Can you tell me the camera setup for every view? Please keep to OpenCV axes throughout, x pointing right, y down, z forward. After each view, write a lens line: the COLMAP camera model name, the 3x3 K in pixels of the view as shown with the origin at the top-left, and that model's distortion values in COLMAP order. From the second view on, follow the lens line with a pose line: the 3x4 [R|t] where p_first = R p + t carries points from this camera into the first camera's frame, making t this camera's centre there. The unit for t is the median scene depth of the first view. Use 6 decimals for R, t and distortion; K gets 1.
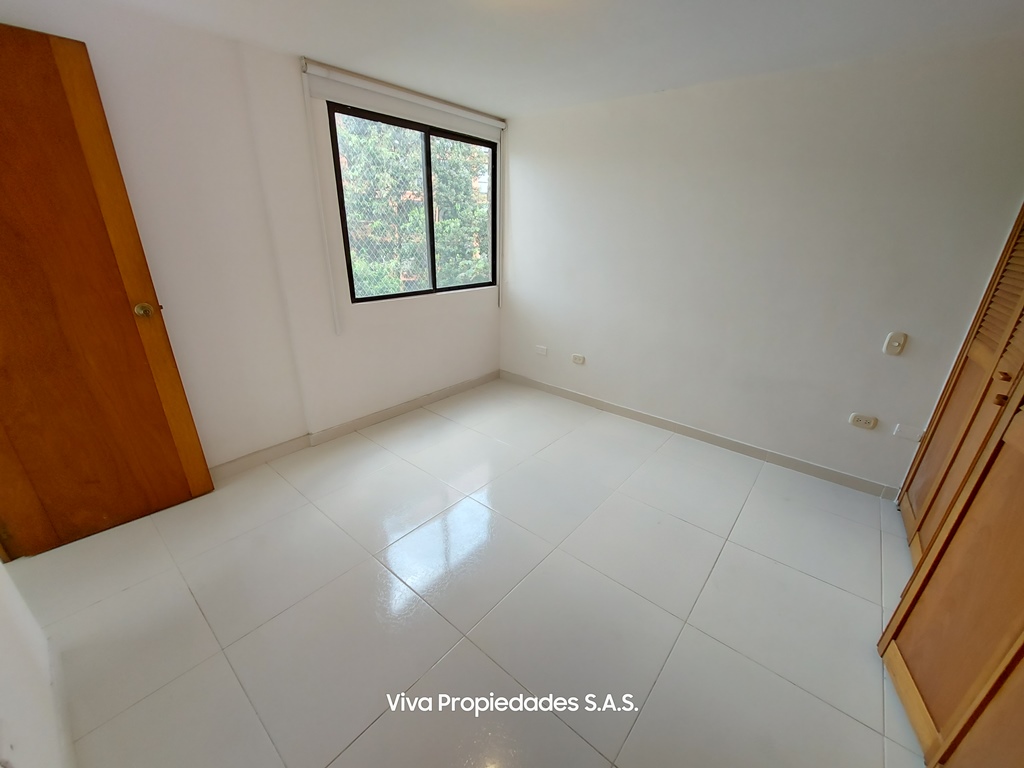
lens RADIAL K [[405.0, 0, 511.2], [0, 405.0, 390.2], [0, 0, 1]] dist [-0.017974, -0.000366]
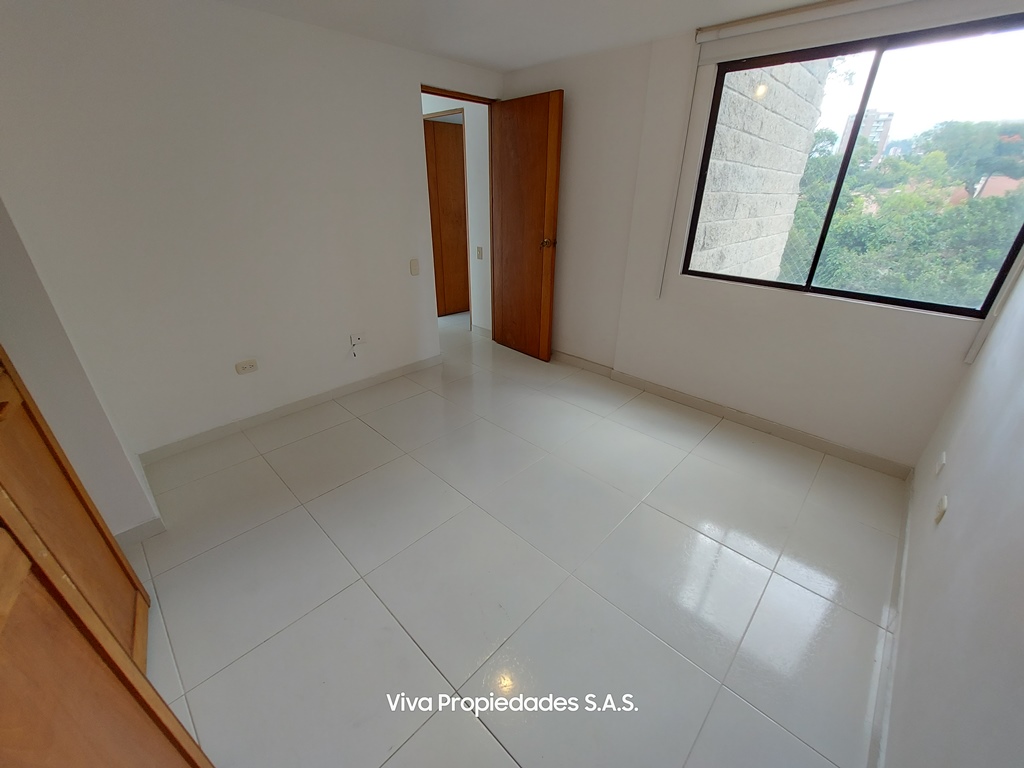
lens RADIAL K [[405.0, 0, 515.3], [0, 405.0, 390.3], [0, 0, 1]] dist [-0.017974, -0.000366]
pose [[-0.058658, 0.424856, -0.903359, 0.699698], [-0.376431, 0.828703, 0.414188, -0.249779], [0.924586, 0.364347, 0.111319, 0.648788]]
